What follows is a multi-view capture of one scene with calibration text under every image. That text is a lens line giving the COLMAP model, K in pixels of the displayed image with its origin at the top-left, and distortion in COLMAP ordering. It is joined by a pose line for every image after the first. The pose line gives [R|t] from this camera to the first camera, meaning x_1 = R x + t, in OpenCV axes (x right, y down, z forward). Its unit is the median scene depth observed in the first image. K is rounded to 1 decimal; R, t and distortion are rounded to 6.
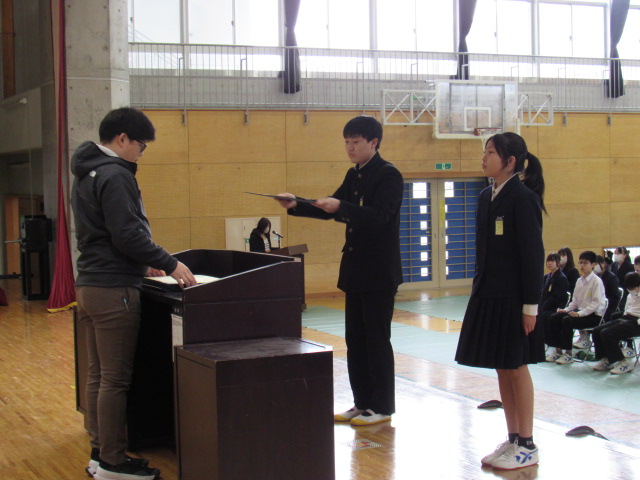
lens RADIAL K [[1297.6, 0, 318.0], [0, 1297.6, 240.0], [0, 0, 1]] dist [-0.108691, 0.000000]
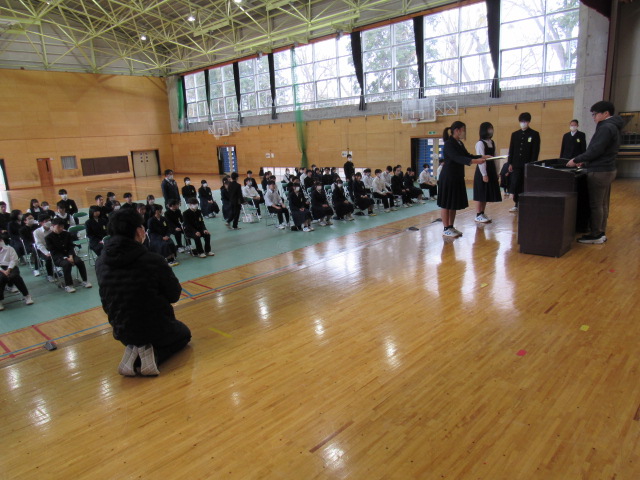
lens RADIAL K [[461.7, 0, 321.8], [0, 461.7, 240.5], [0, 0, 1]] dist [0.000381, 0.001889]
pose [[0.322048, 0.206383, -0.923954, 0.904560], [-0.009678, 0.976616, 0.214773, -0.042137], [0.946674, -0.060225, 0.316515, 0.486536]]
